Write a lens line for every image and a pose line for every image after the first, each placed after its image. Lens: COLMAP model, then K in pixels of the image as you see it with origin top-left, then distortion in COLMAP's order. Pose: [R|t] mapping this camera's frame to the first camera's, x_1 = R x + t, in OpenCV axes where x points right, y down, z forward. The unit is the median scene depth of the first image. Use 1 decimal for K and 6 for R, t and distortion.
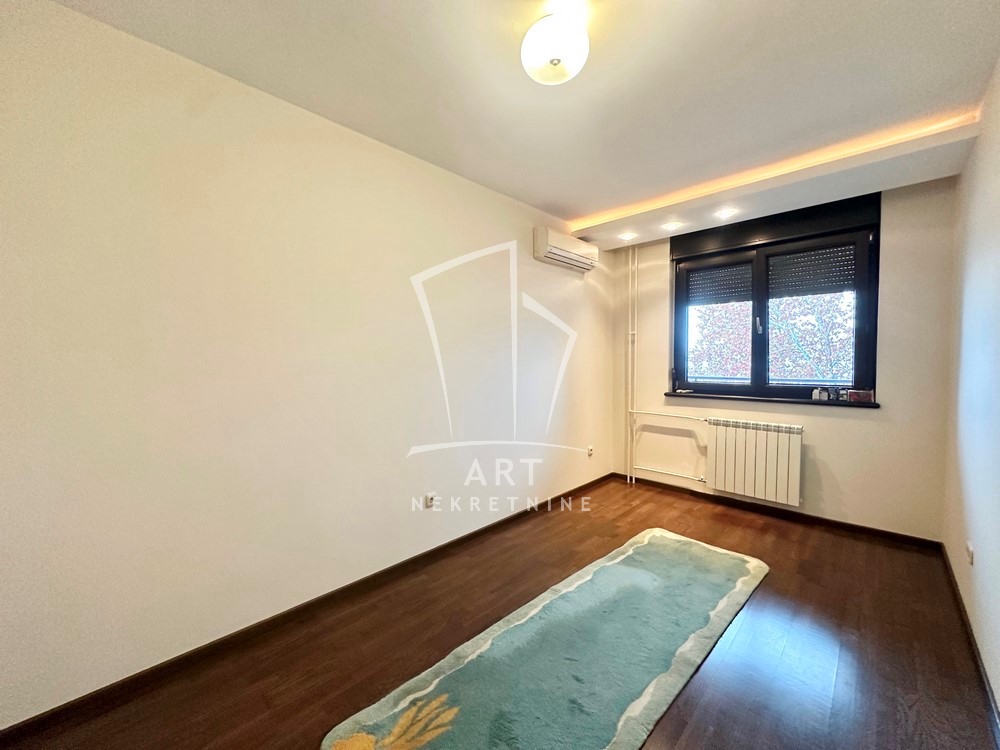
lens RADIAL K [[397.5, 0, 497.9], [0, 397.5, 372.9], [0, 0, 1]] dist [-0.000960, -0.000146]
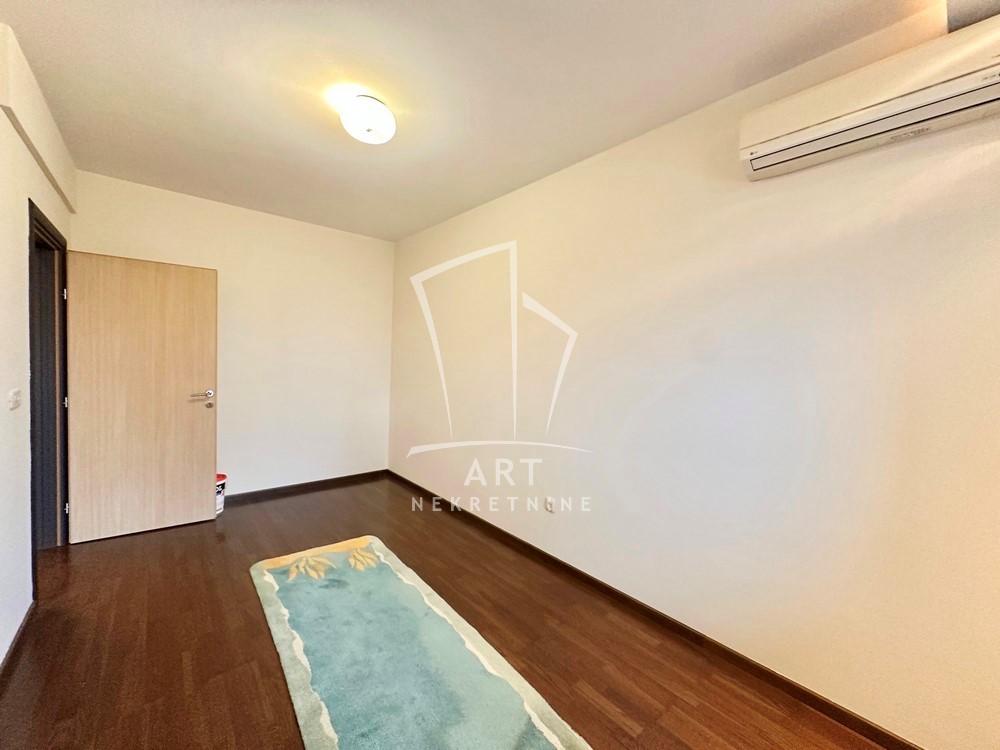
lens RADIAL K [[397.5, 0, 497.9], [0, 397.5, 372.9], [0, 0, 1]] dist [-0.000960, -0.000146]
pose [[-0.087574, 0.035512, -0.995525, 0.636769], [-0.070612, 0.996629, 0.041763, -0.033363], [0.993652, 0.073953, -0.084771, 0.713962]]
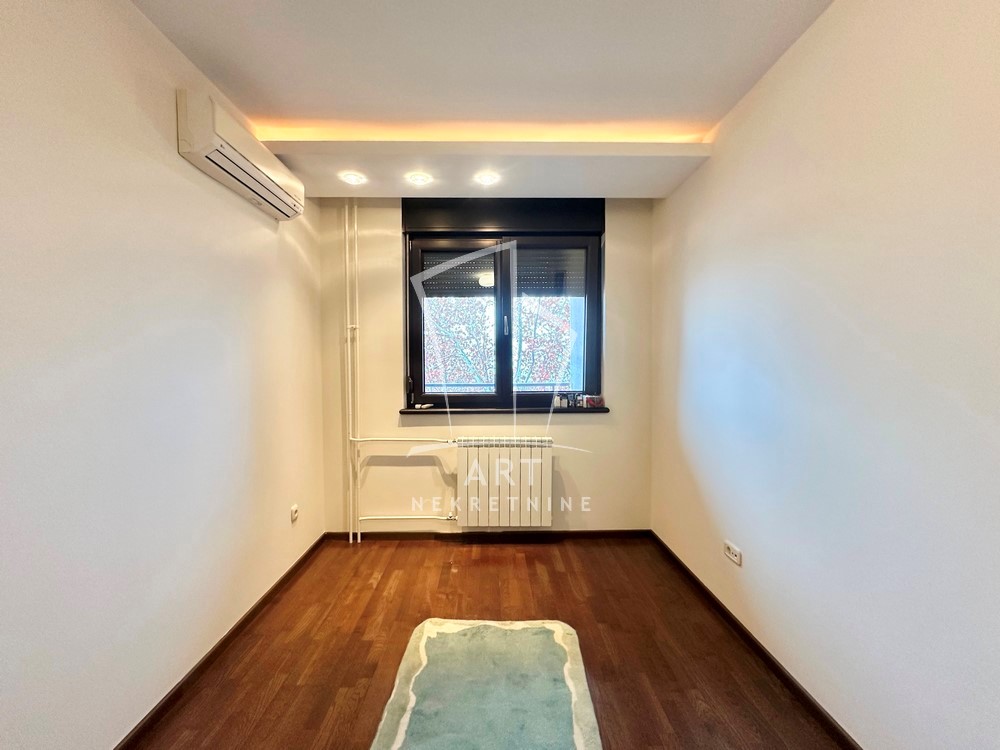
lens RADIAL K [[415.5, 0, 500.0], [0, 415.5, 375.0], [0, 0, 1]] dist [0.000173, -0.000019]
pose [[0.702542, -0.021980, 0.711303, 0.002060], [0.025495, 0.999659, 0.005709, -0.017268], [-0.711186, 0.014124, 0.702862, 0.372254]]
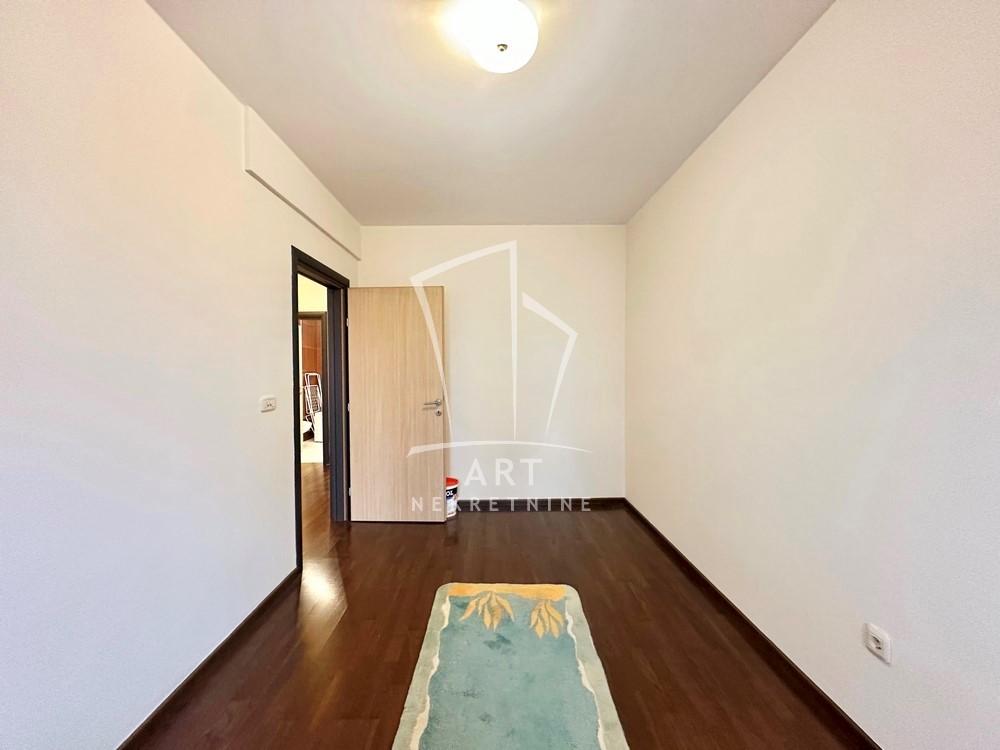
lens RADIAL K [[397.5, 0, 497.9], [0, 397.5, 372.9], [0, 0, 1]] dist [-0.000960, -0.000146]
pose [[-0.702386, 0.018104, -0.711566, 0.381453], [-0.017218, 0.998952, 0.042411, -0.017144], [0.711588, 0.042040, -0.701338, 0.764970]]
